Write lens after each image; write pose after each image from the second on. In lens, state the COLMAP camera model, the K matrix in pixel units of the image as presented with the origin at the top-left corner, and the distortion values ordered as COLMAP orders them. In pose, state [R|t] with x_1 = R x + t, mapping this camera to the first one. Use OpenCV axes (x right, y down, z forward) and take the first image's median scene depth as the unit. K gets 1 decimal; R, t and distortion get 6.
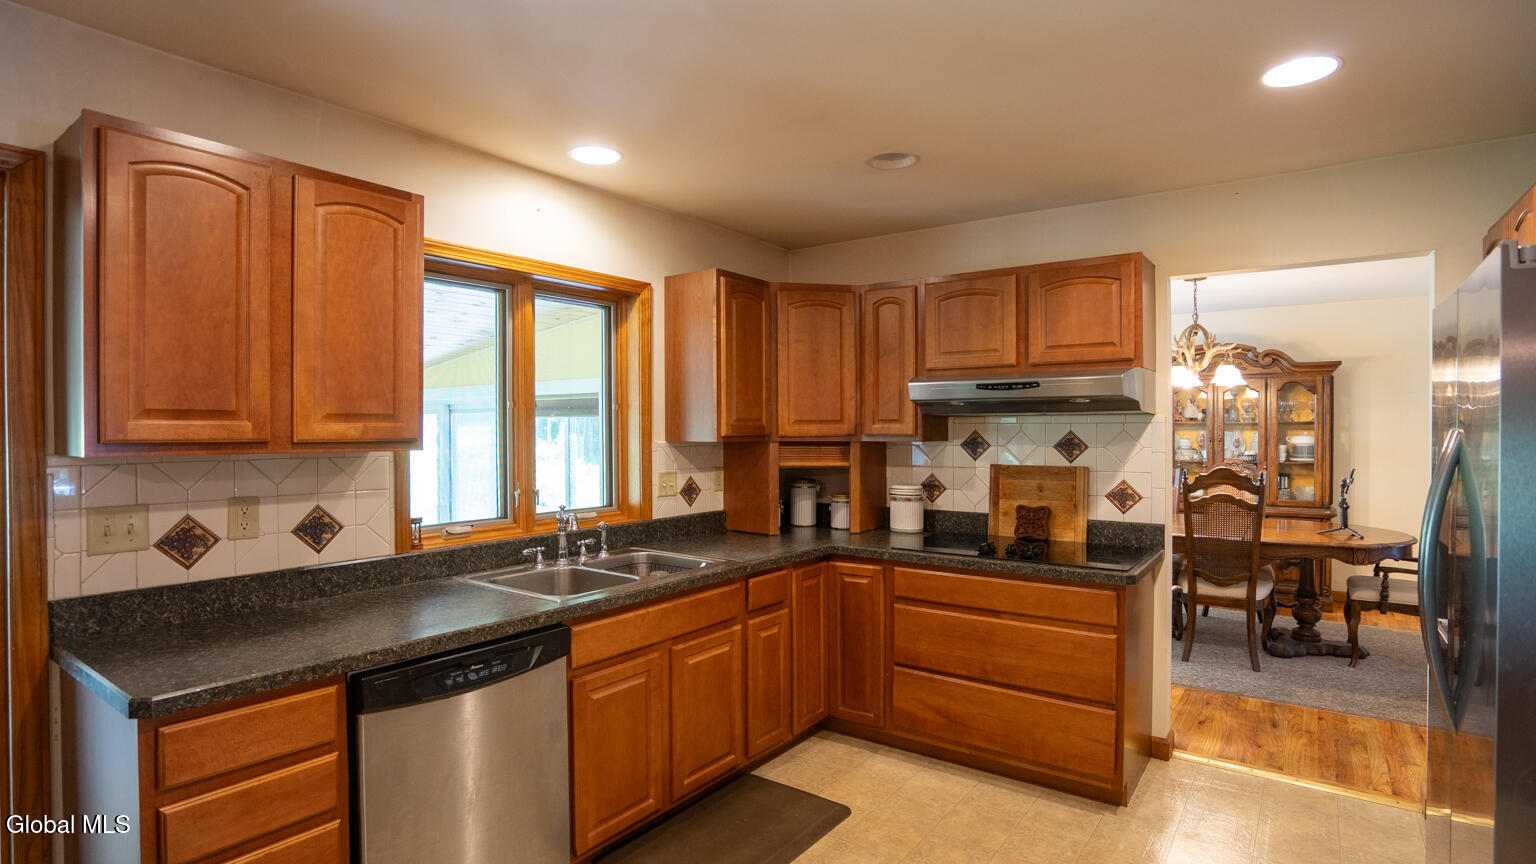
lens RADIAL K [[713.6, 0, 768.0], [0, 713.6, 432.0], [0, 0, 1]] dist [-0.056712, 0.022916]
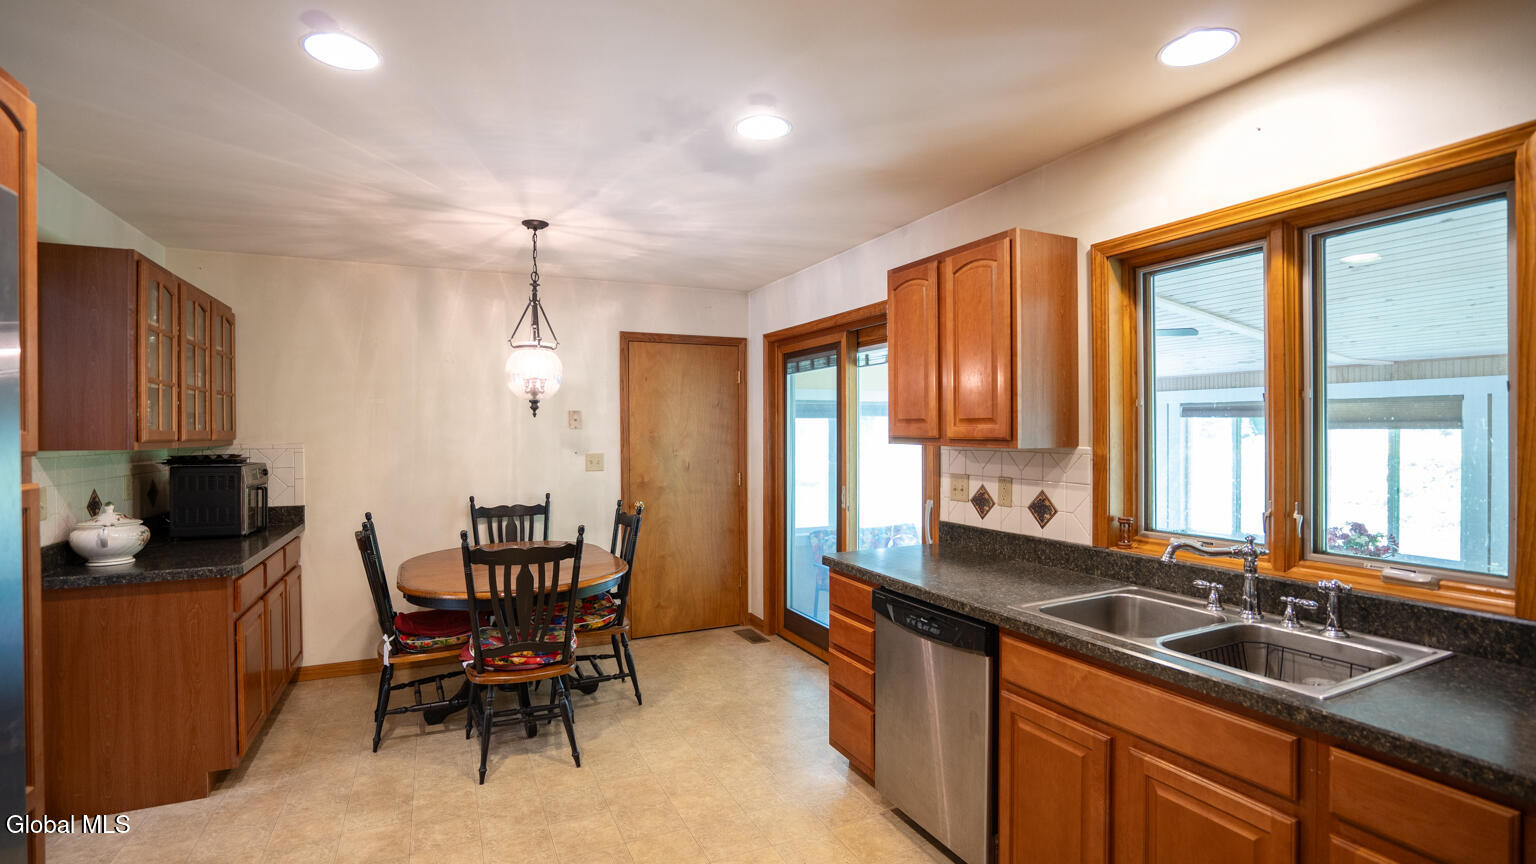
lens RADIAL K [[713.6, 0, 768.0], [0, 713.6, 432.0], [0, 0, 1]] dist [-0.056712, 0.022916]
pose [[-0.453385, 0.004834, -0.891302, 0.726656], [-0.000137, 0.999985, 0.005494, -0.007659], [0.891315, 0.002613, -0.453378, 1.149561]]
